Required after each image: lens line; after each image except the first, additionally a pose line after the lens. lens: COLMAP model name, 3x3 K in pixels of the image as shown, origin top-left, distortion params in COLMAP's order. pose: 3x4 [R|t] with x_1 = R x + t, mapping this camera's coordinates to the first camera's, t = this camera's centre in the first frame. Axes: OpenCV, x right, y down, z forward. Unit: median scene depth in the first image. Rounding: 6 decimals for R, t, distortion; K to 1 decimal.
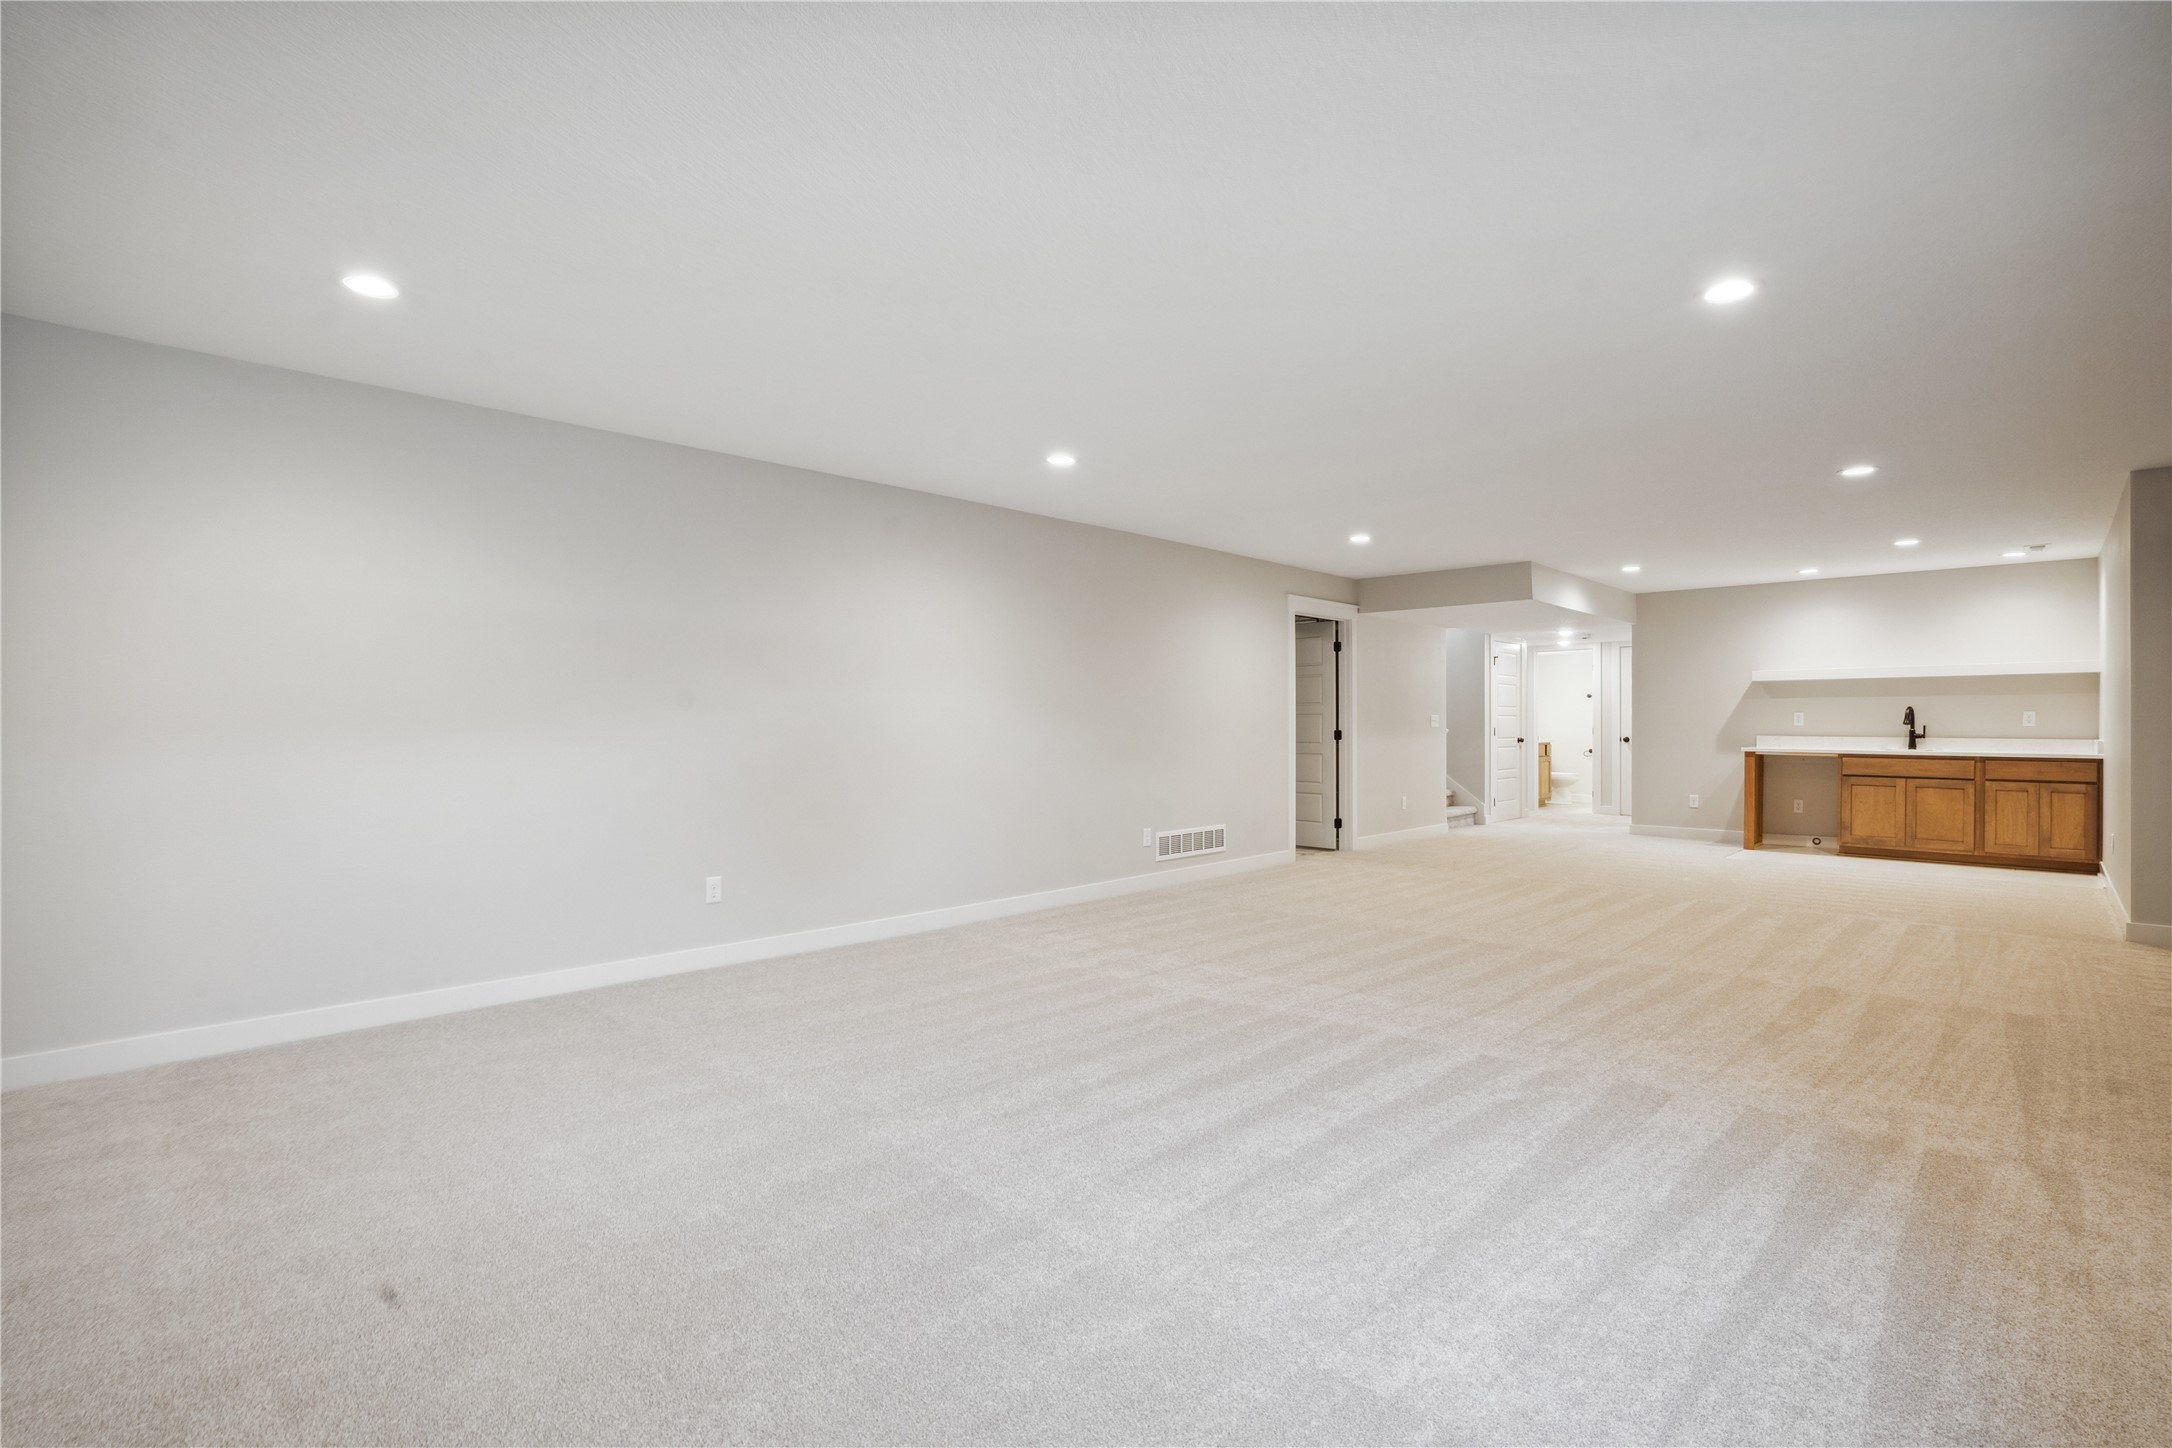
lens RADIAL K [[1008.4, 0, 1087.1], [0, 1008.4, 729.3], [0, 0, 1]] dist [-0.006011, -0.000643]
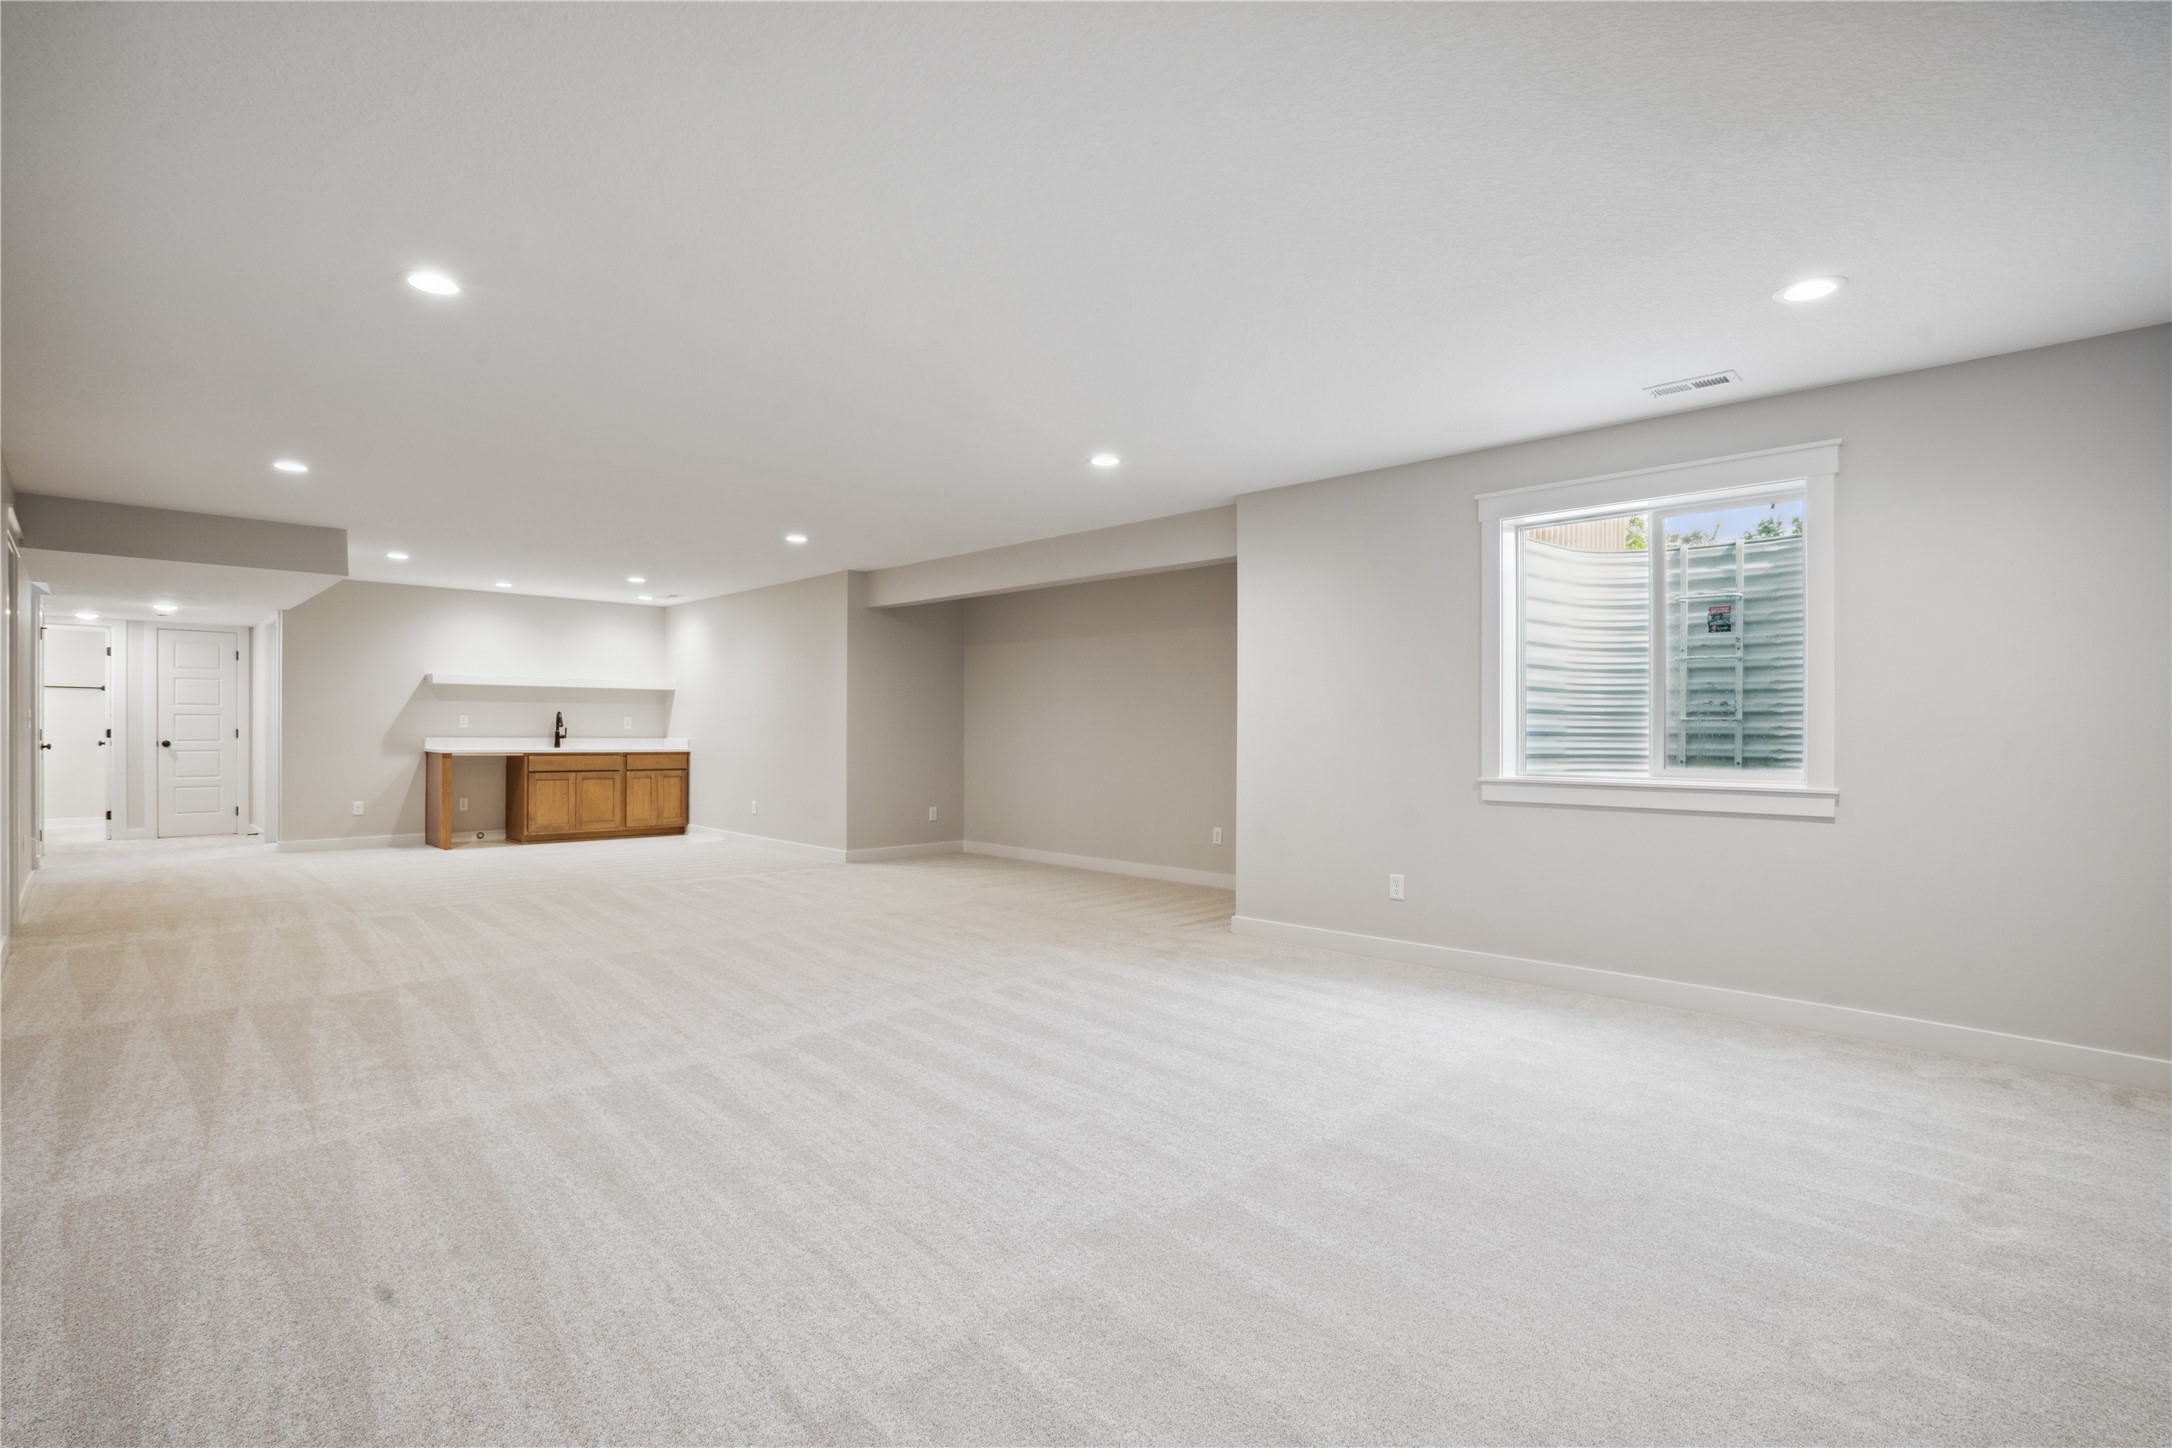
lens RADIAL K [[1008.4, 0, 1083.5], [0, 1008.4, 711.8], [0, 0, 1]] dist [-0.006011, -0.000643]
pose [[0.044278, 0.020818, 0.998802, -0.349809], [-0.000144, 0.999783, -0.020832, 0.002159], [-0.999019, 0.000778, 0.044272, 0.343230]]
